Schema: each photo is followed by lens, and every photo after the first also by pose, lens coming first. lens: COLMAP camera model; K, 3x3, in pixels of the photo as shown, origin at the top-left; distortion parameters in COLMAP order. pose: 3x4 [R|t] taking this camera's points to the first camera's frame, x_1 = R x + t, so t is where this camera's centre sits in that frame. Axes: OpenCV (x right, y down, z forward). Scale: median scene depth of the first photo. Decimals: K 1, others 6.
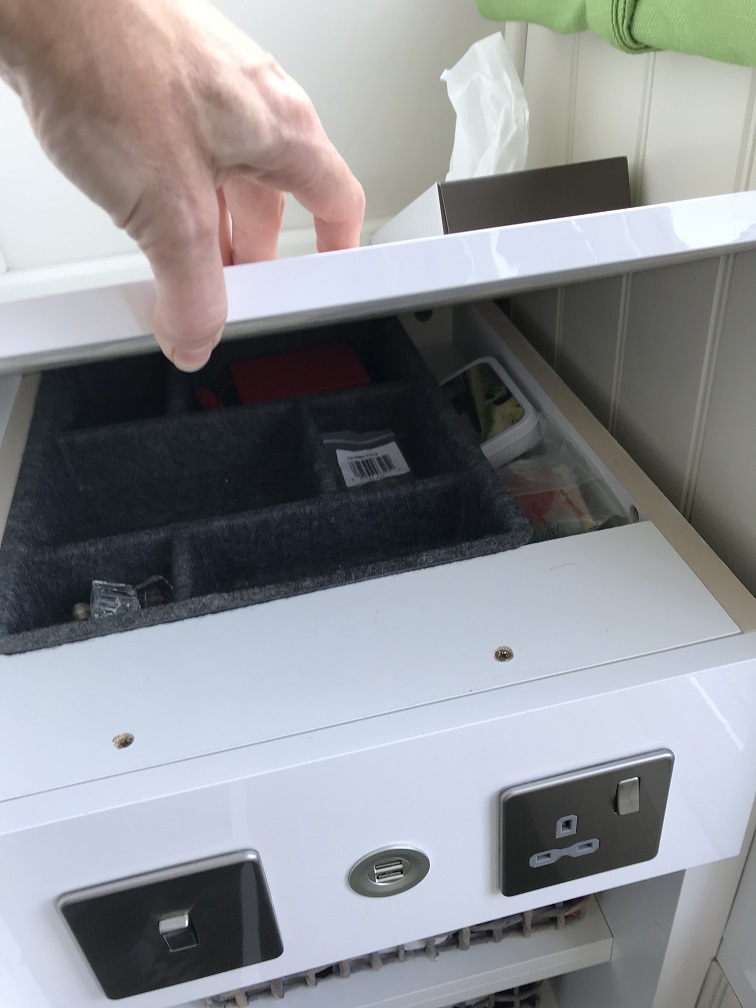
lens RADIAL K [[824.9, 0, 384.9], [0, 824.9, 500.9], [0, 0, 1]] dist [-0.000248, 0.008076]
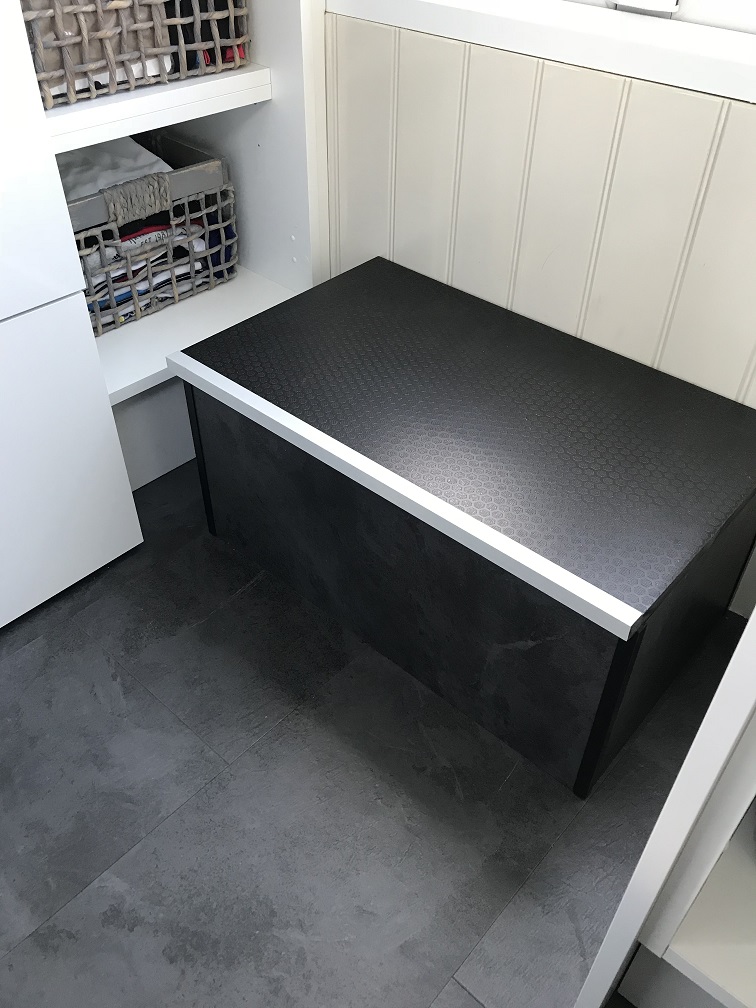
lens RADIAL K [[824.9, 0, 384.9], [0, 824.9, 500.9], [0, 0, 1]] dist [-0.000248, 0.008076]
pose [[0.808218, -0.307141, 0.502443, -0.971989], [0.273761, 0.951376, 0.141207, 1.890896], [-0.521382, 0.023423, 0.853002, -0.723713]]
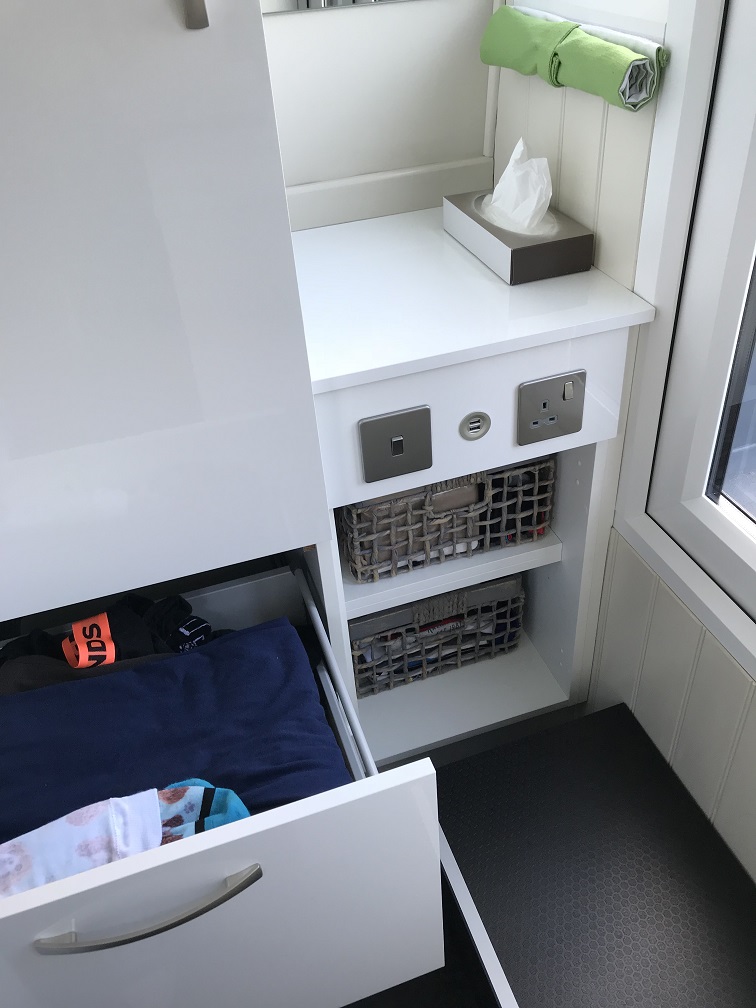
lens RADIAL K [[824.9, 0, 384.9], [0, 824.9, 500.9], [0, 0, 1]] dist [-0.000248, 0.008076]
pose [[0.994513, -0.052439, 0.090517, -0.489714], [0.050222, 0.998384, 0.026596, 0.586735], [-0.091766, -0.021904, 0.995540, -1.405858]]
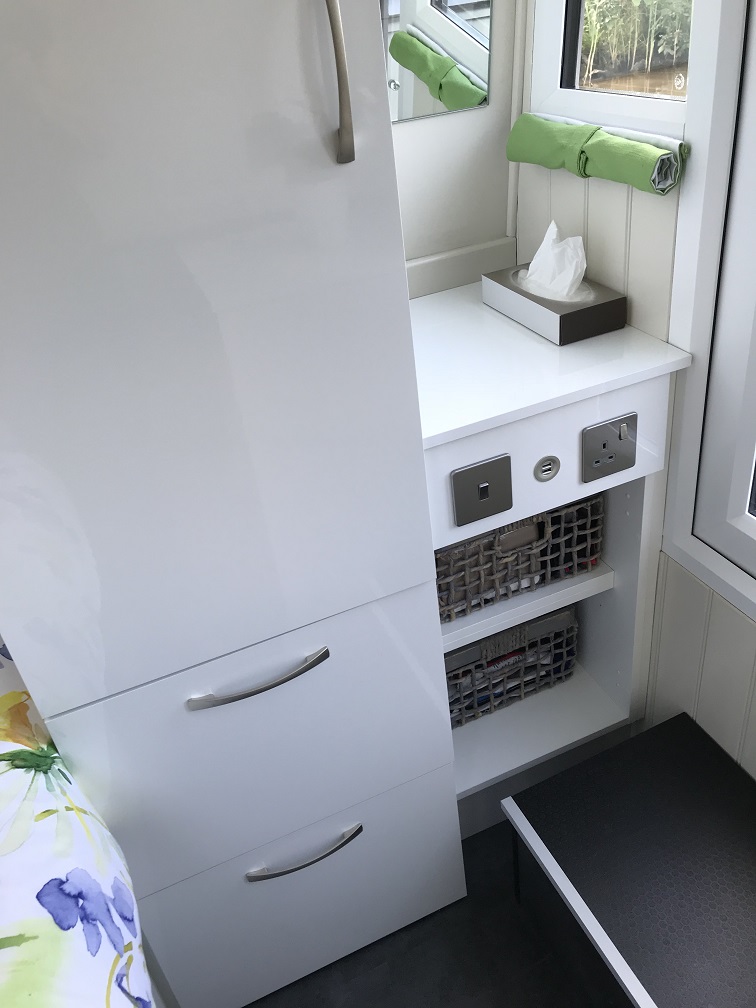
lens RADIAL K [[824.9, 0, 384.9], [0, 824.9, 500.9], [0, 0, 1]] dist [-0.000248, 0.008076]
pose [[0.981873, -0.131175, 0.136816, -0.920339], [0.139394, 0.988856, -0.052289, 0.620550], [-0.128432, 0.070412, 0.989216, -1.668250]]
